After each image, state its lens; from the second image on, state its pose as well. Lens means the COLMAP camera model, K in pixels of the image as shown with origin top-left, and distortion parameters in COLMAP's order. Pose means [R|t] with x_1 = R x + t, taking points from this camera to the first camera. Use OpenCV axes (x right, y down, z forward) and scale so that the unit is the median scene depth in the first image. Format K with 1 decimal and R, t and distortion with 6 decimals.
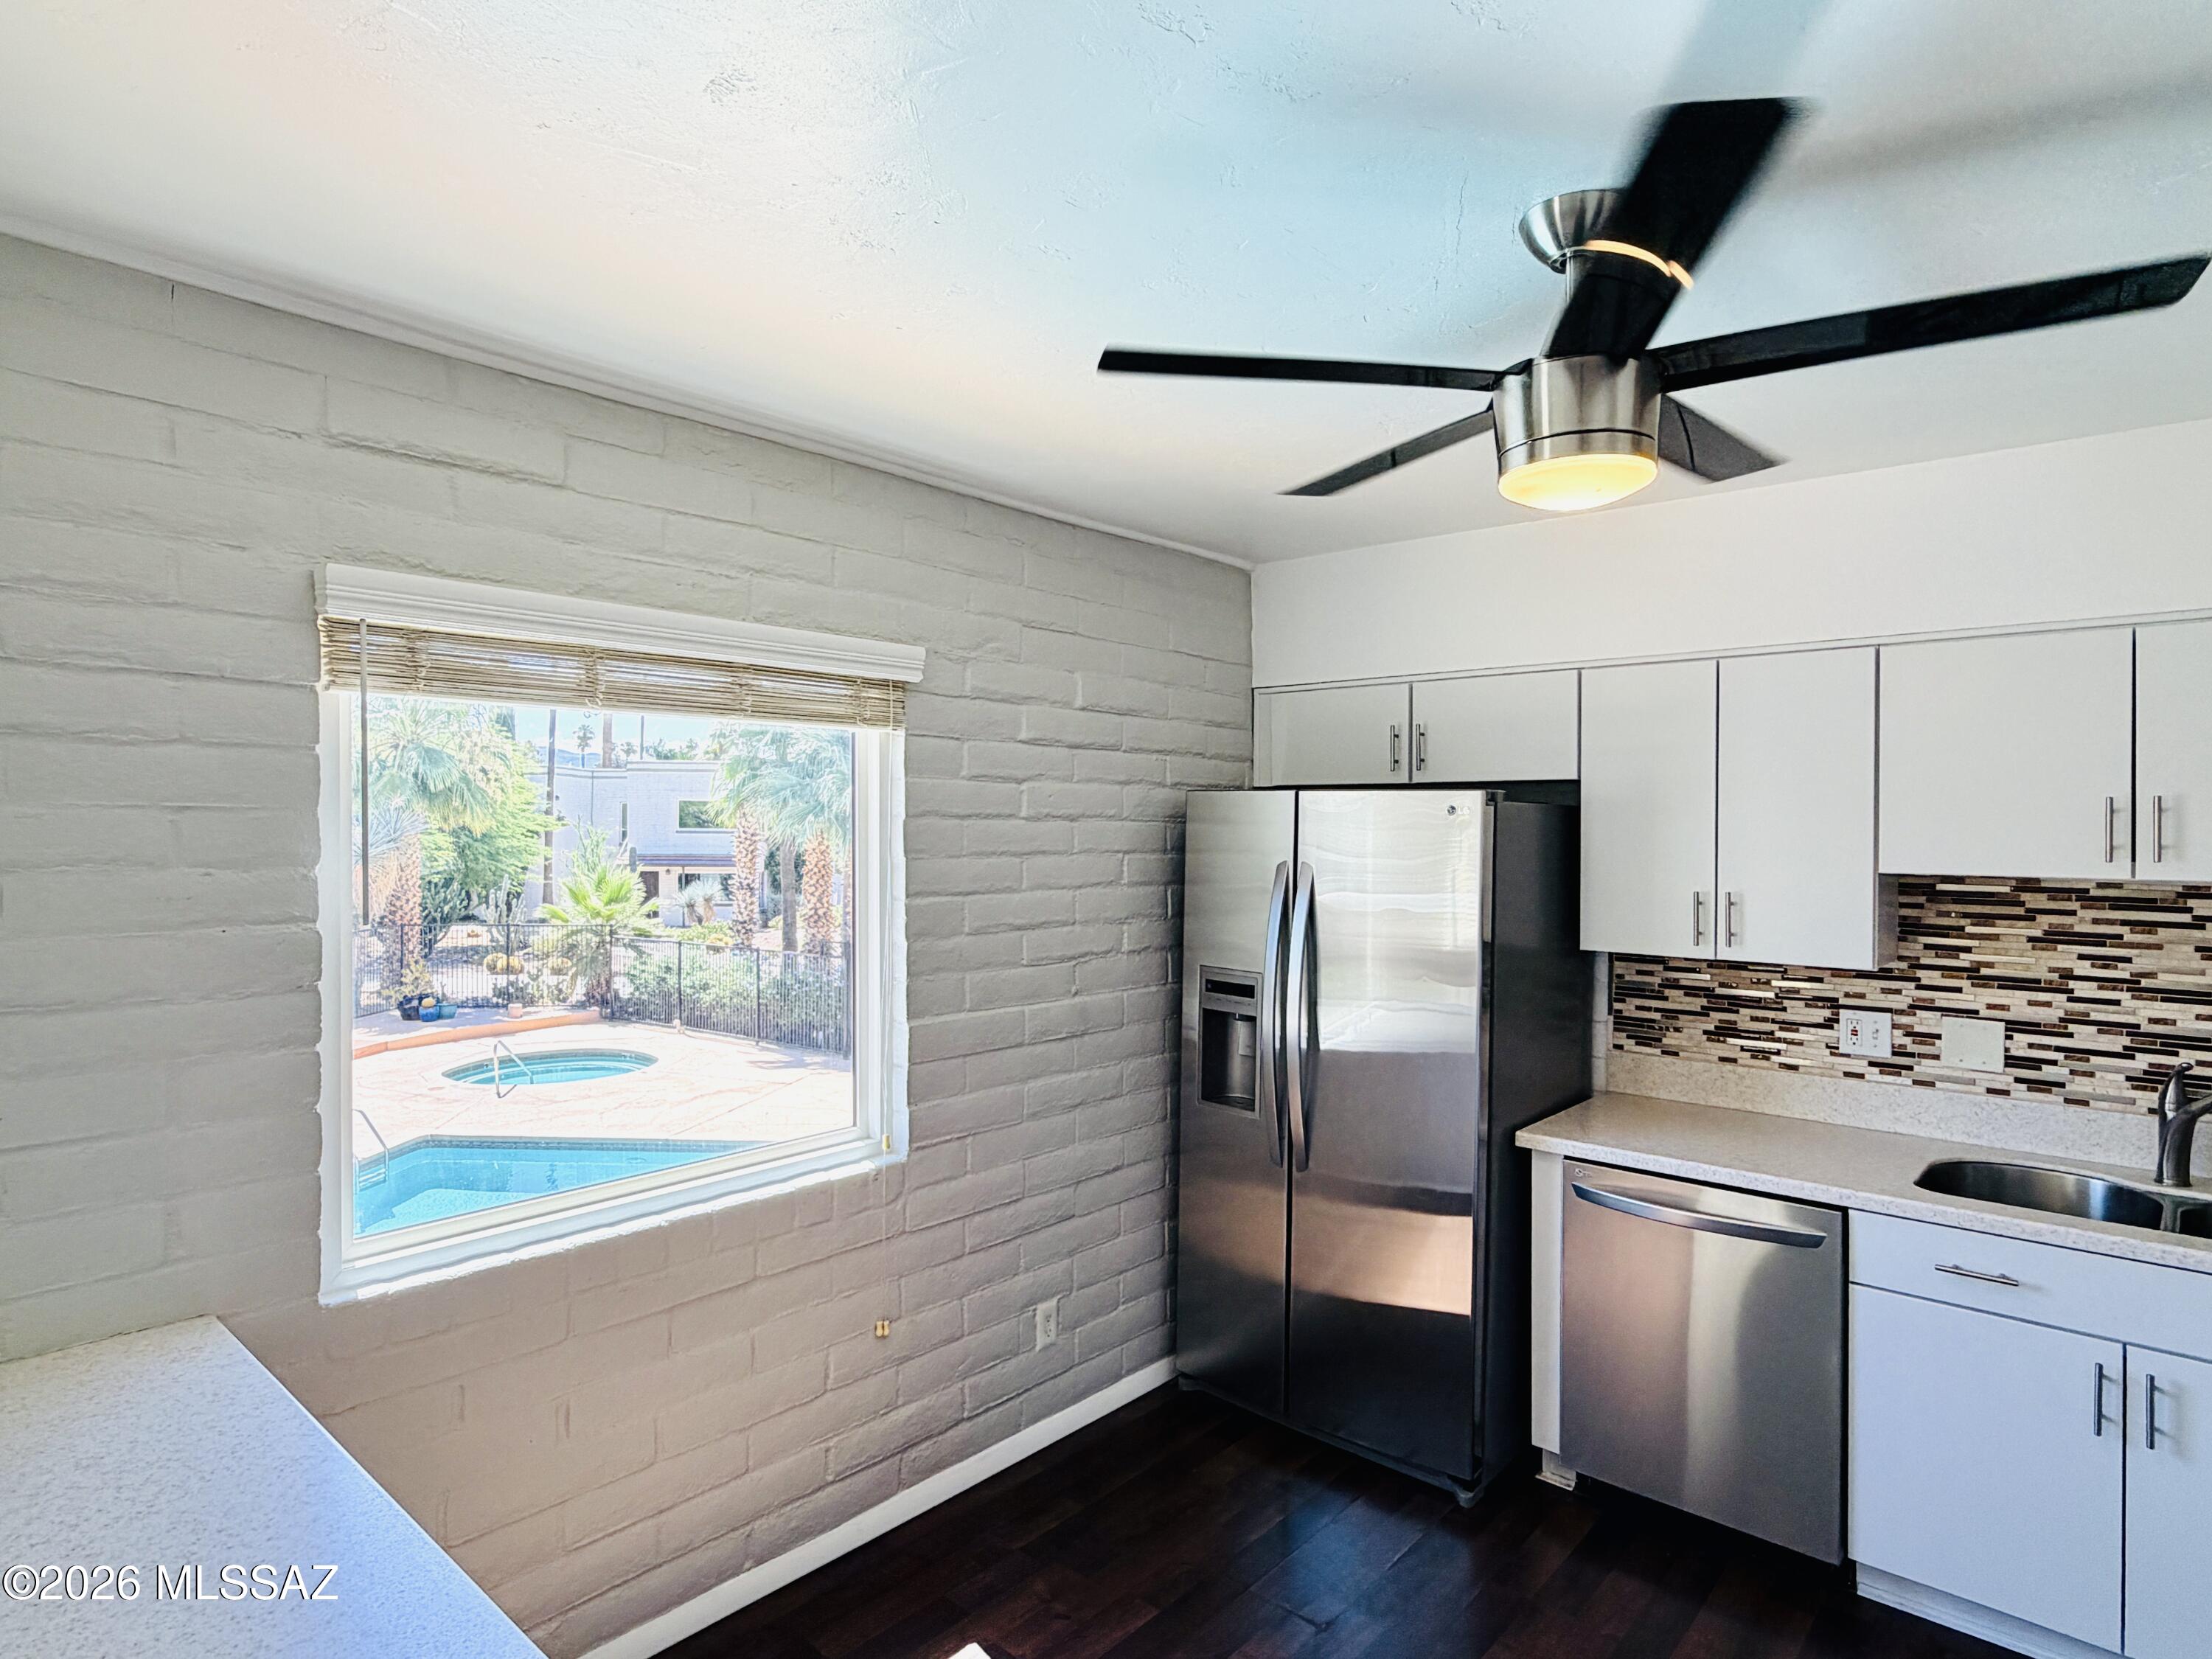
lens RADIAL K [[1222.2, 0, 1101.6], [0, 1222.2, 829.7], [0, 0, 1]] dist [-0.002940, 0.000046]
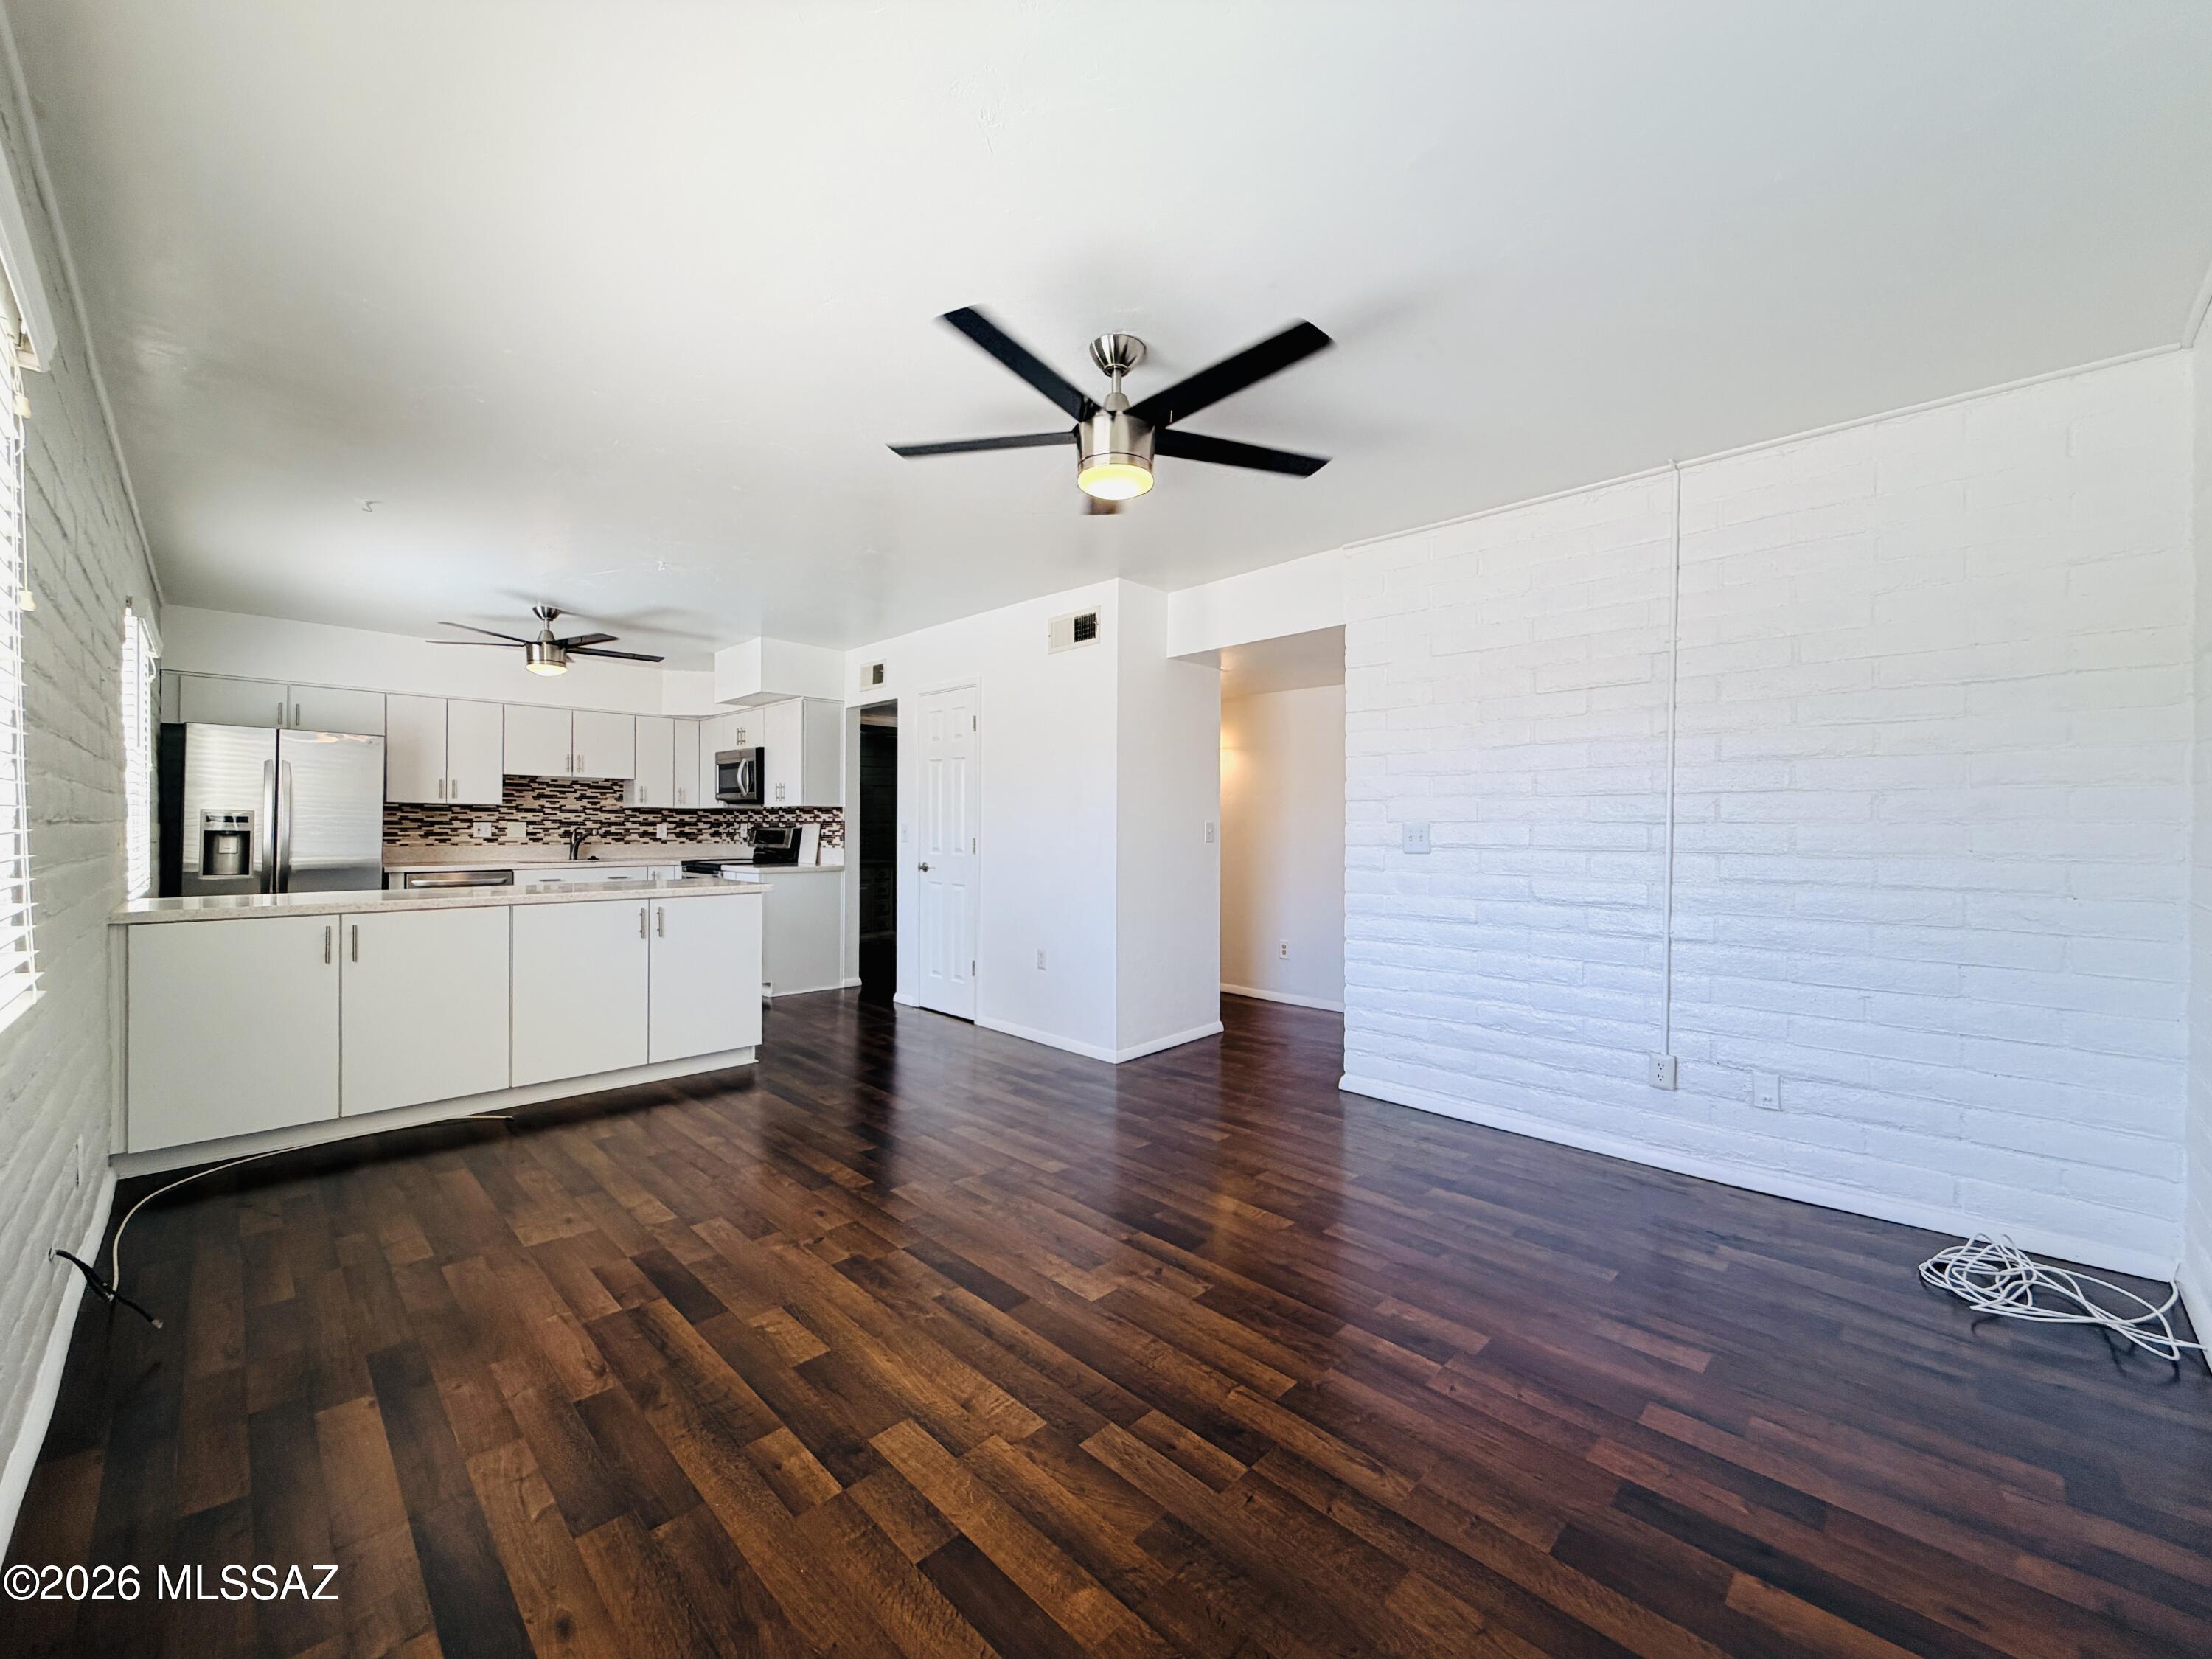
lens RADIAL K [[881.0, 0, 1101.0], [0, 881.0, 828.8], [0, 0, 1]] dist [-0.000828, 0.000019]
pose [[0.057613, -0.007717, 0.998309, -1.402956], [-0.002493, 0.999966, 0.007874, 0.138139], [-0.998336, -0.002943, 0.057591, -0.625752]]
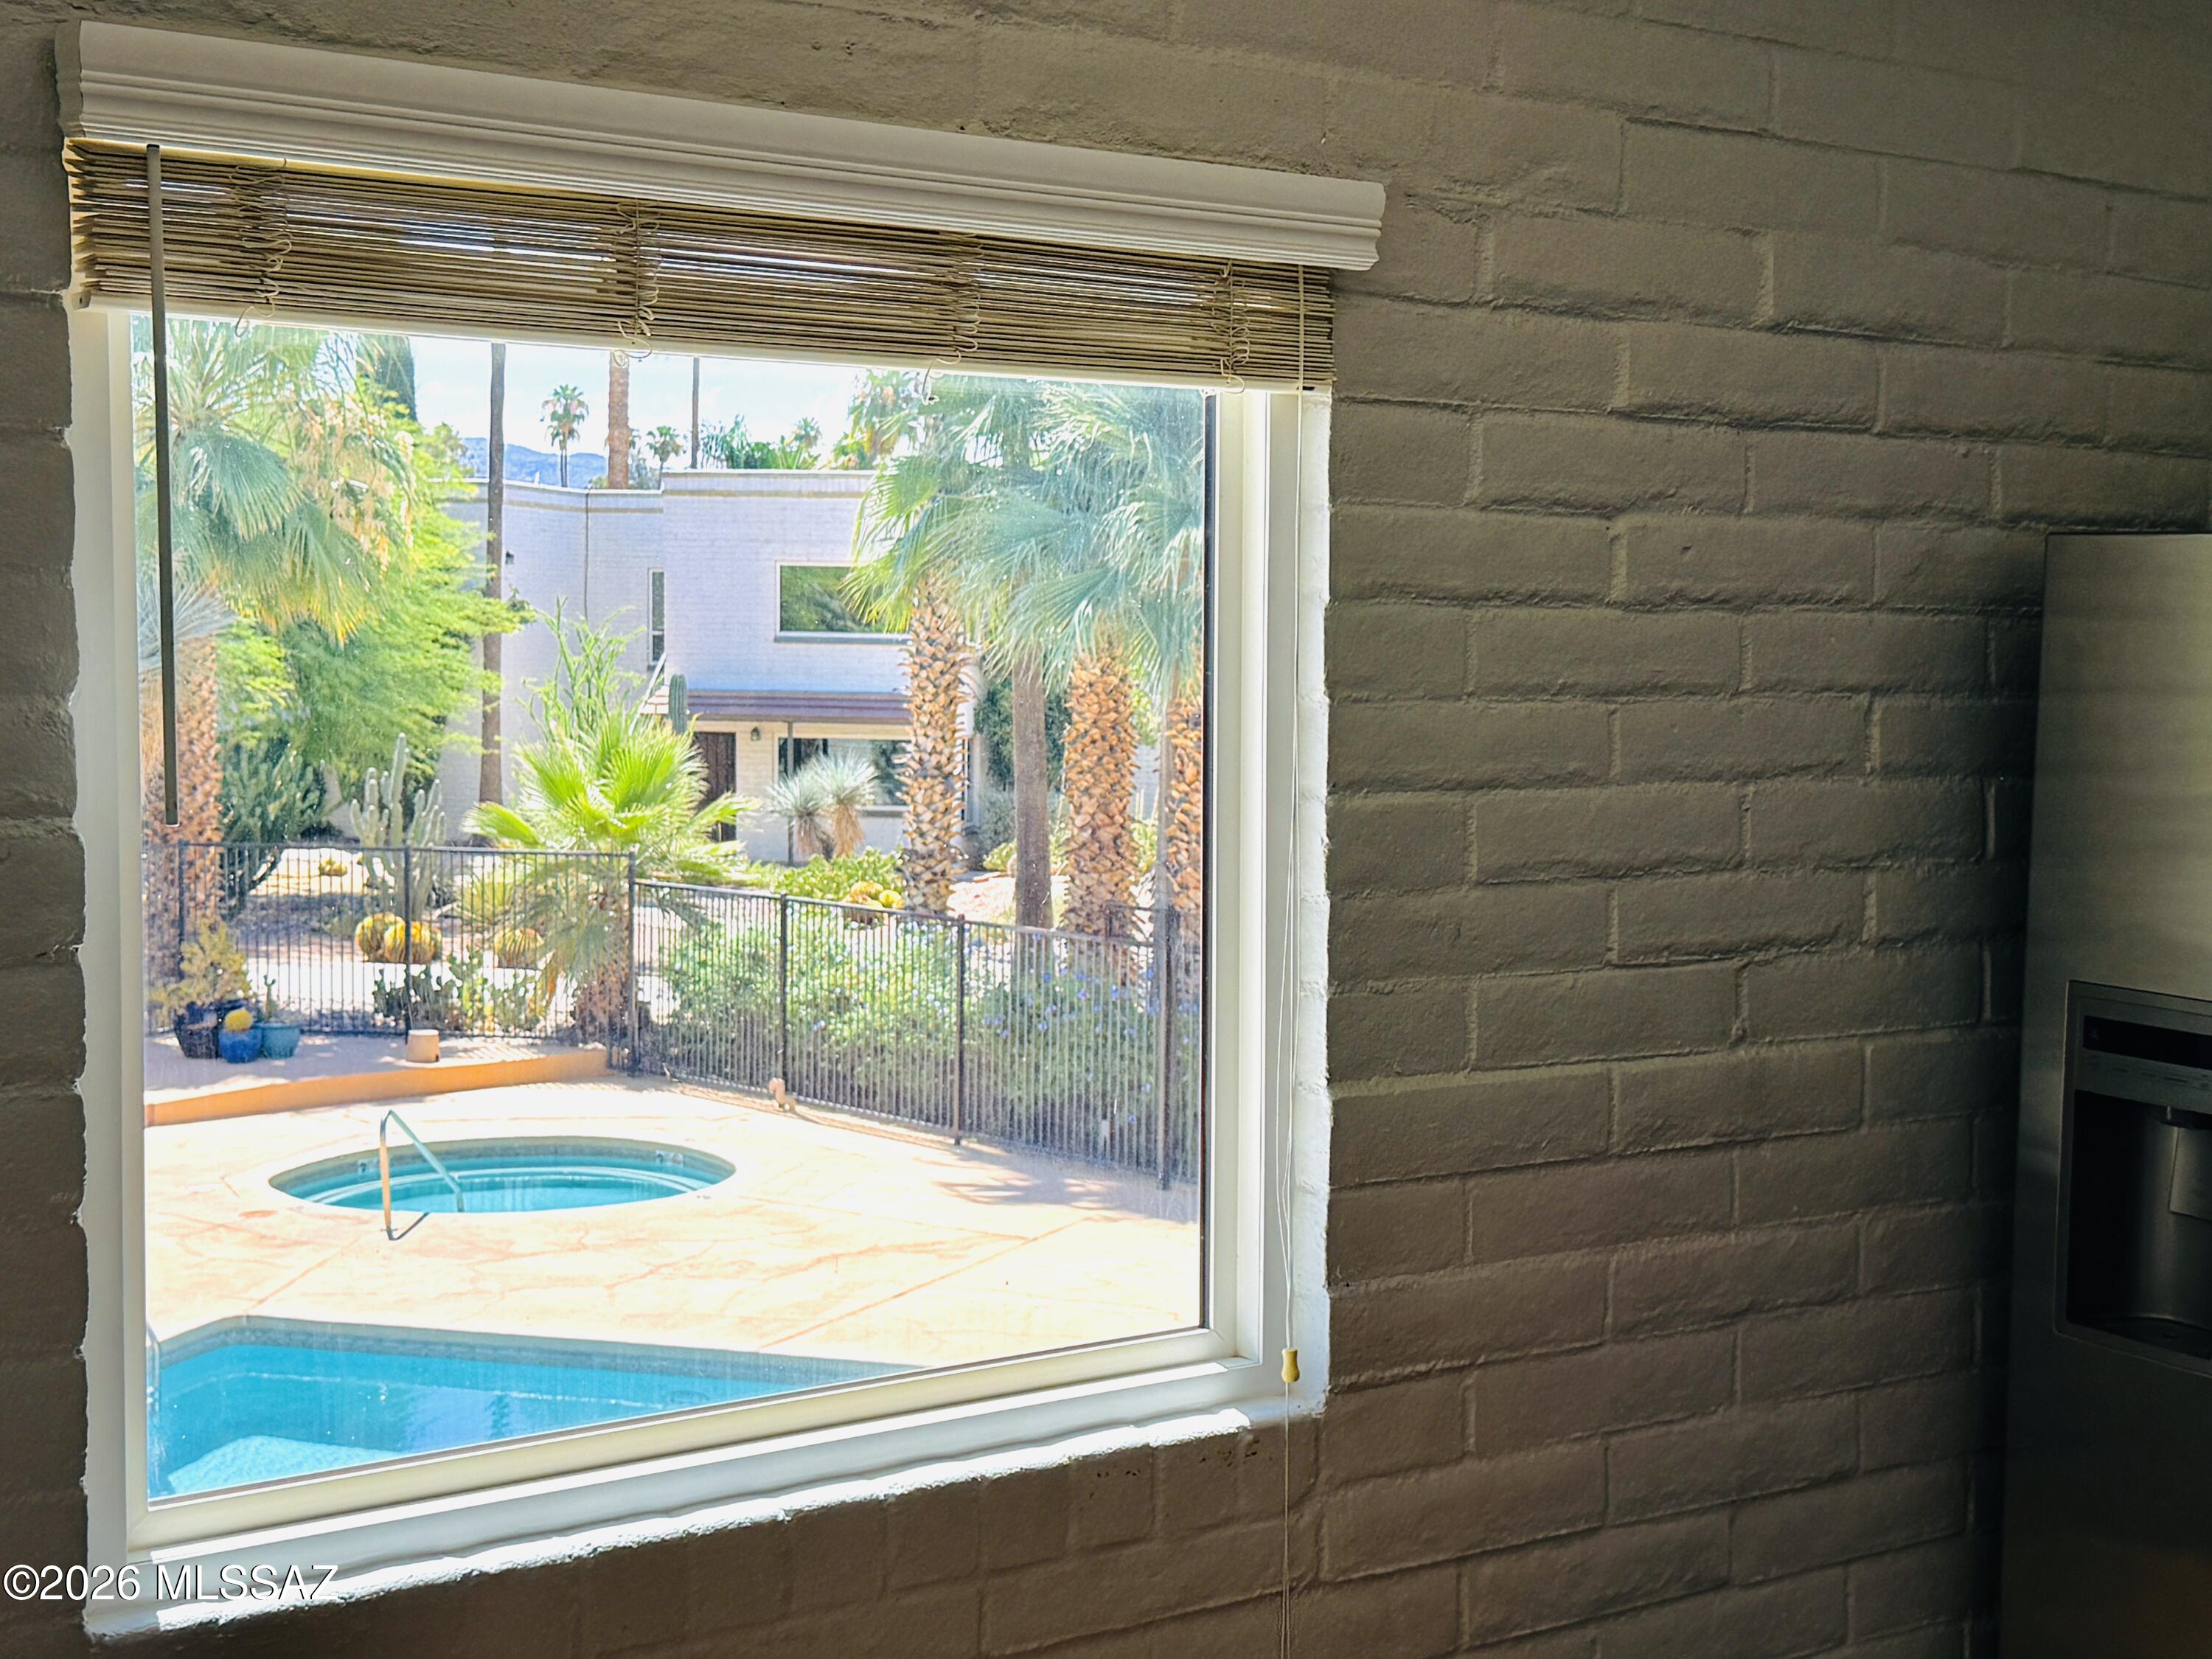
lens RADIAL K [[3031.6, 0, 1111.0], [0, 3031.6, 829.6], [0, 0, 1]] dist [0.138046, -0.066931]
pose [[0.975156, 0.021111, -0.220509, -0.003055], [-0.007380, 0.997992, 0.062909, 0.003082], [0.221394, -0.059719, 0.973354, -0.027426]]
